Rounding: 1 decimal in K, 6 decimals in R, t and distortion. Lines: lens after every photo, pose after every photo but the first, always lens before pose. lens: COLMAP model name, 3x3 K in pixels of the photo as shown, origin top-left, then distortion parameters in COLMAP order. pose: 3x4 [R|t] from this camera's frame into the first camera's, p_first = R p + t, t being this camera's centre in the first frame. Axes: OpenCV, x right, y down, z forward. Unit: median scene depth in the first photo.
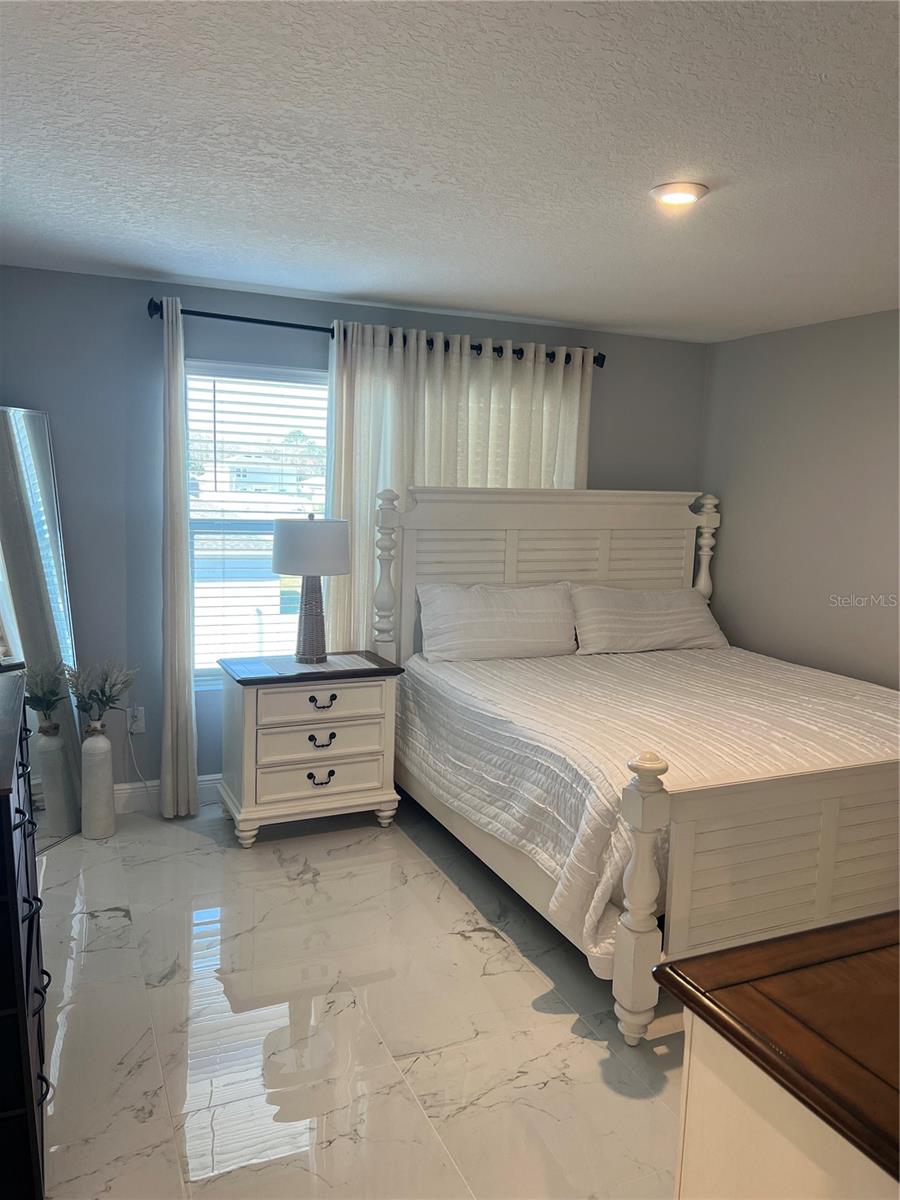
lens RADIAL K [[904.2, 0, 446.3], [0, 904.2, 608.5], [0, 0, 1]] dist [0.056160, -0.067949]
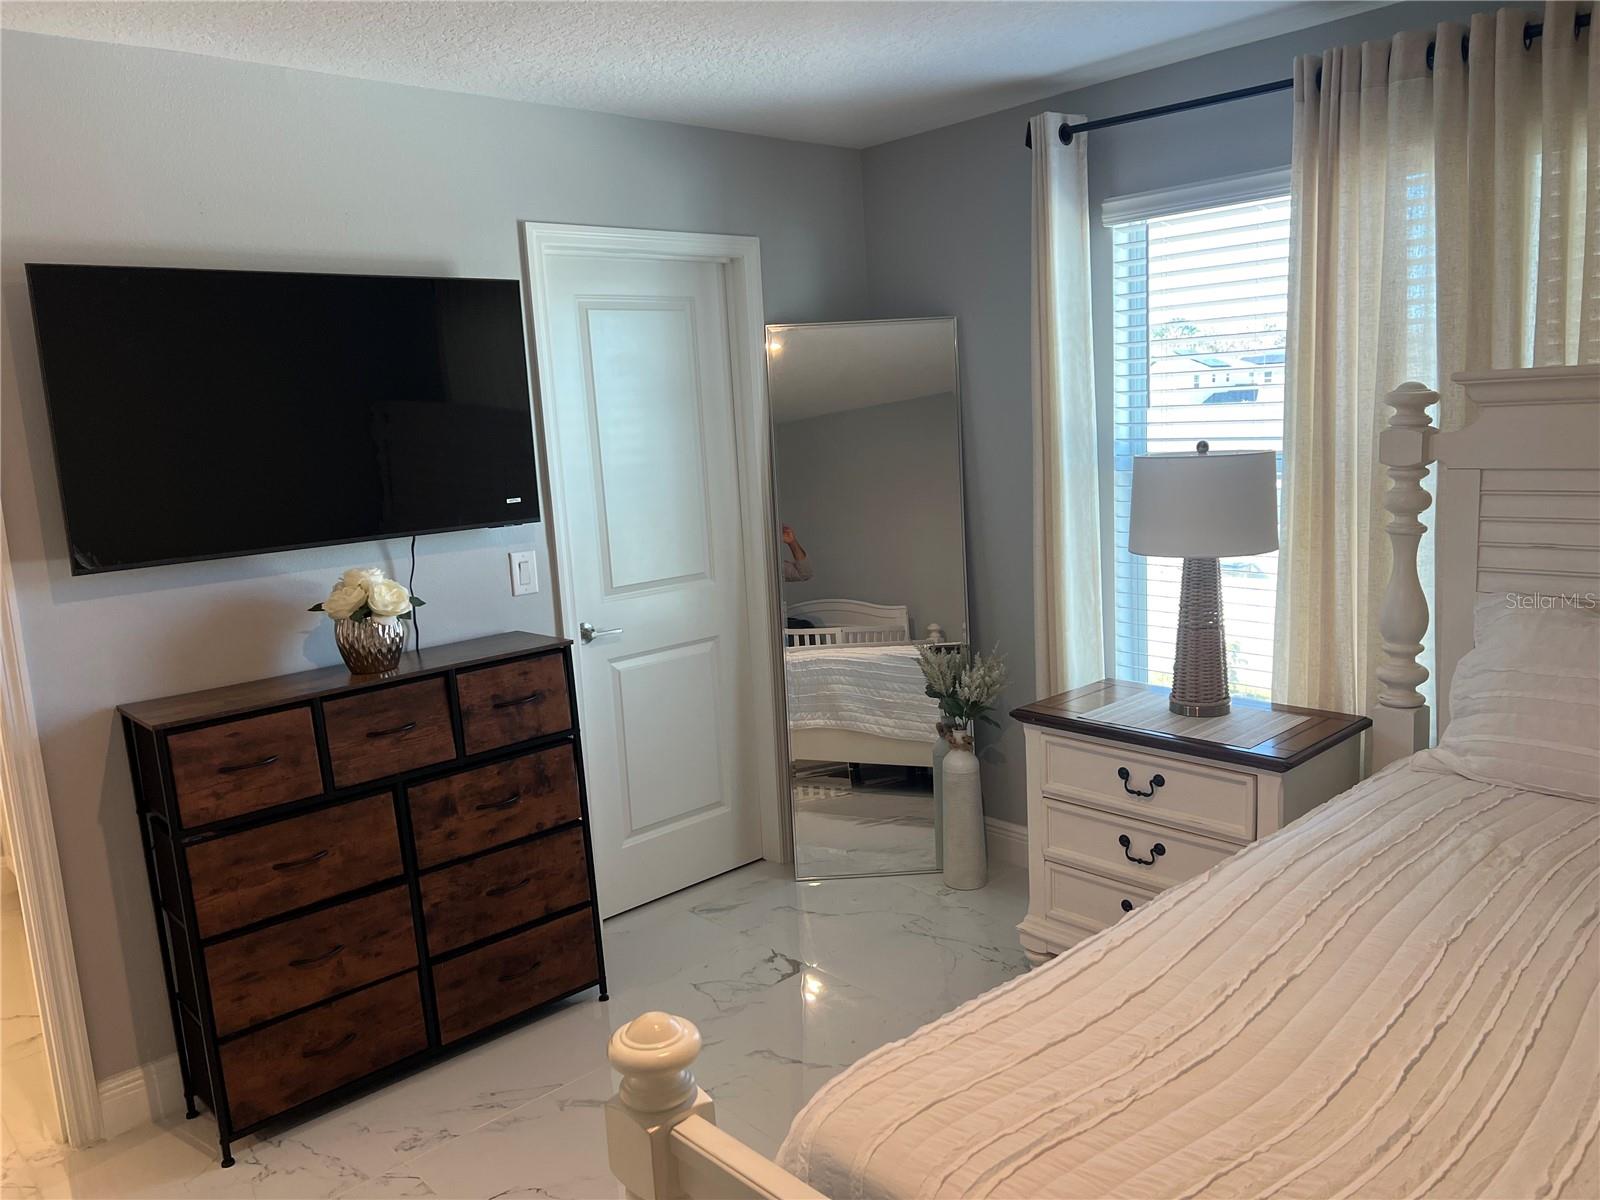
lens RADIAL K [[1205.5, 0, 799.5], [0, 1205.5, 598.9], [0, 0, 1]] dist [0.056160, -0.067949]
pose [[0.303040, 0.104521, -0.947229, 0.476039], [-0.074423, 0.993527, 0.085820, -0.055450], [0.950067, 0.044488, 0.308857, 0.548891]]
